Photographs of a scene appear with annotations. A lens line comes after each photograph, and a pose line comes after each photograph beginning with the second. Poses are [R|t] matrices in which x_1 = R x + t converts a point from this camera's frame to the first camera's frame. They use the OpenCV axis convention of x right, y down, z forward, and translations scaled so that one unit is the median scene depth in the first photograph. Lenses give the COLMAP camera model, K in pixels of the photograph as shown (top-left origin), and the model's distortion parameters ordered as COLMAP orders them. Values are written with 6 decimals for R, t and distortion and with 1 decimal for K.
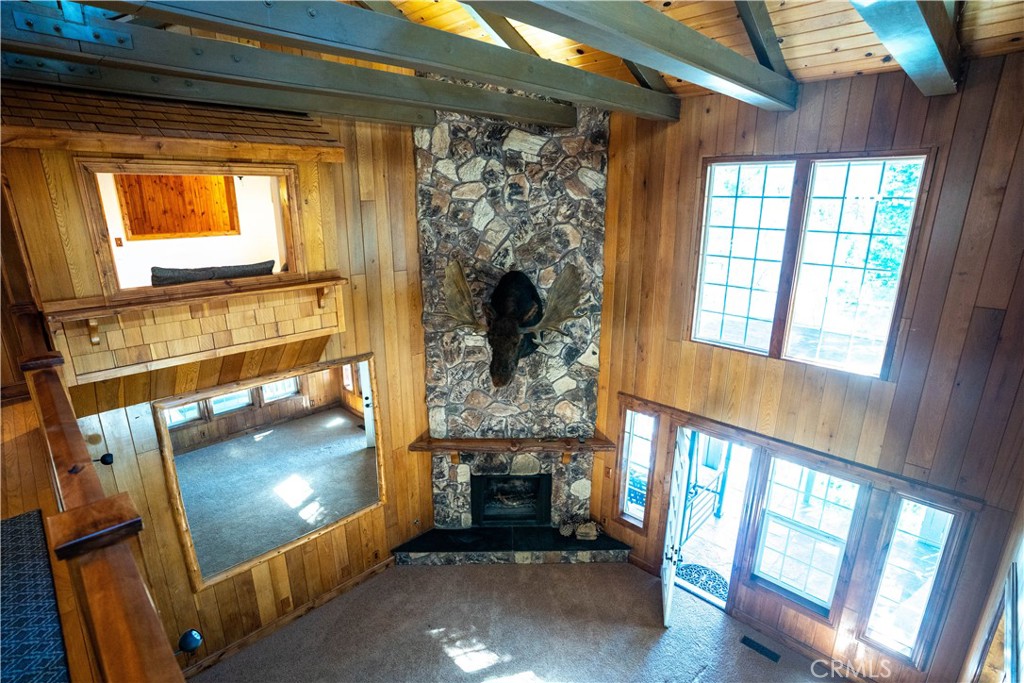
lens RADIAL K [[503.9, 0, 511.8], [0, 503.9, 348.3], [0, 0, 1]] dist [-0.050201, 0.003127]
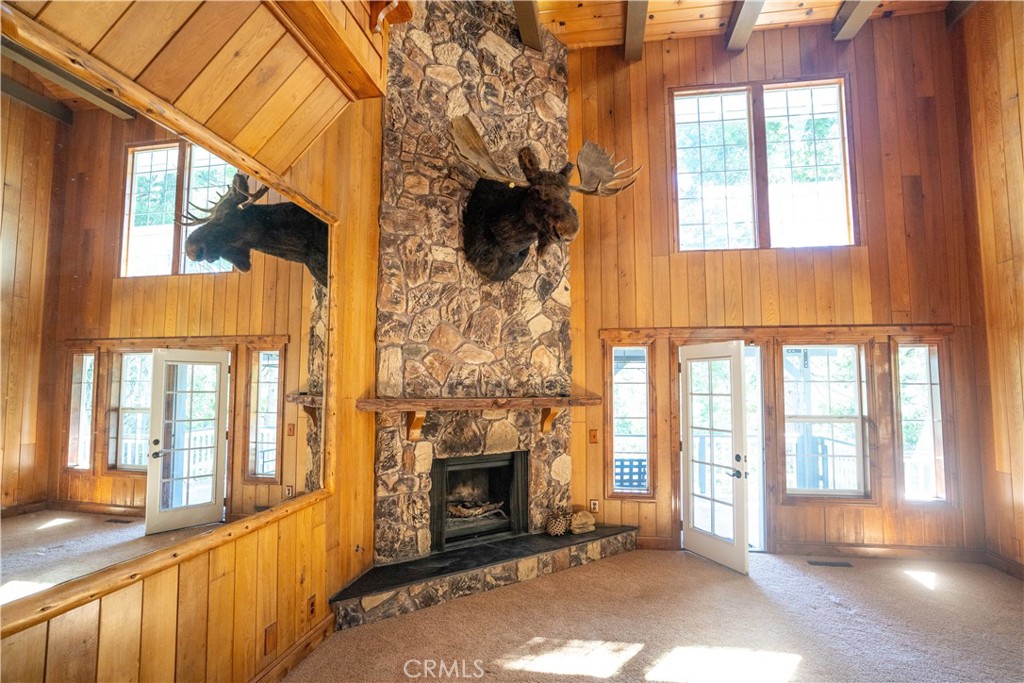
lens RADIAL K [[503.9, 0, 508.7], [0, 503.9, 342.1], [0, 0, 1]] dist [-0.050201, 0.003127]
pose [[0.830412, 0.045681, 0.555274, -0.404719], [0.153666, 0.939198, -0.307073, 0.353246], [-0.535539, 0.340324, 0.772902, 0.415709]]
